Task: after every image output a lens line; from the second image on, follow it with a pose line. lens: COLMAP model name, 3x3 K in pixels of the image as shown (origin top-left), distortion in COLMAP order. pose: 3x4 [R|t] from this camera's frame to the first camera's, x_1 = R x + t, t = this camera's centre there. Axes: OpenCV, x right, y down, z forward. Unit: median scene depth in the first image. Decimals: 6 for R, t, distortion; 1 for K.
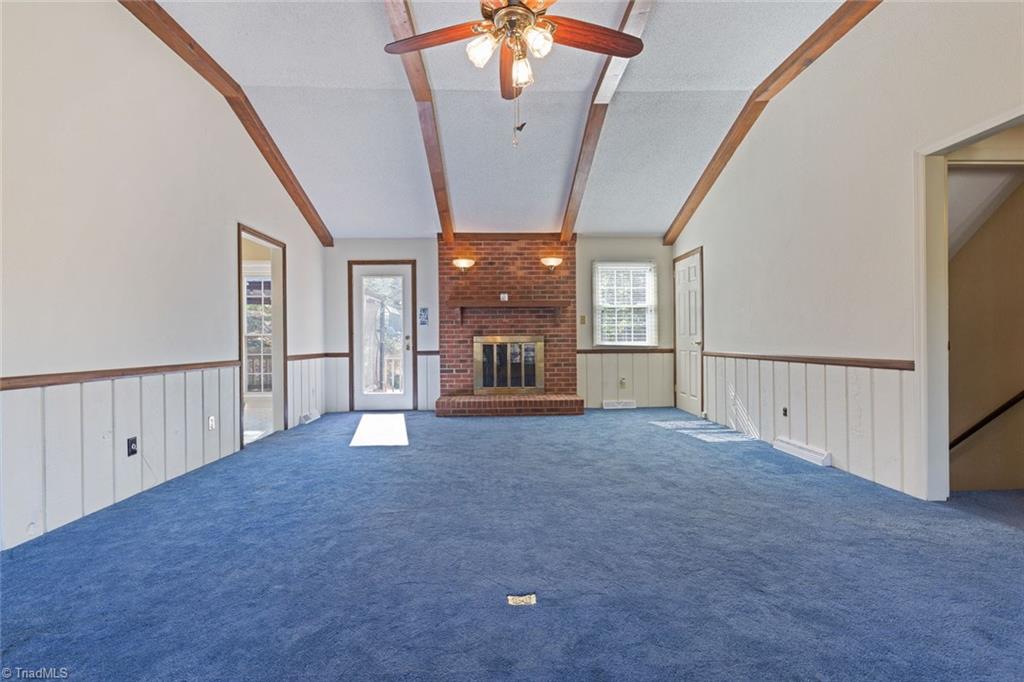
lens RADIAL K [[466.2, 0, 505.7], [0, 466.2, 340.5], [0, 0, 1]] dist [0.002899, -0.001364]
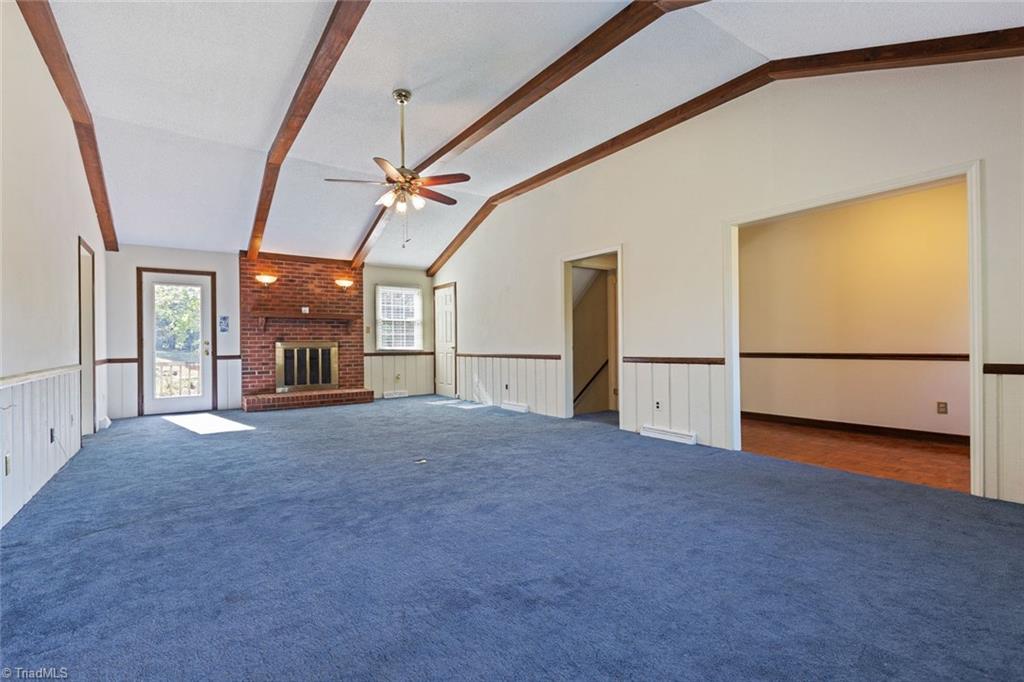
lens RADIAL K [[466.2, 0, 522.6], [0, 466.2, 342.1], [0, 0, 1]] dist [0.002899, -0.001364]
pose [[0.818976, 0.004065, 0.573814, -0.232512], [0.001374, 0.999958, -0.009044, 0.001753], [-0.573826, 0.008195, 0.818936, -0.304733]]
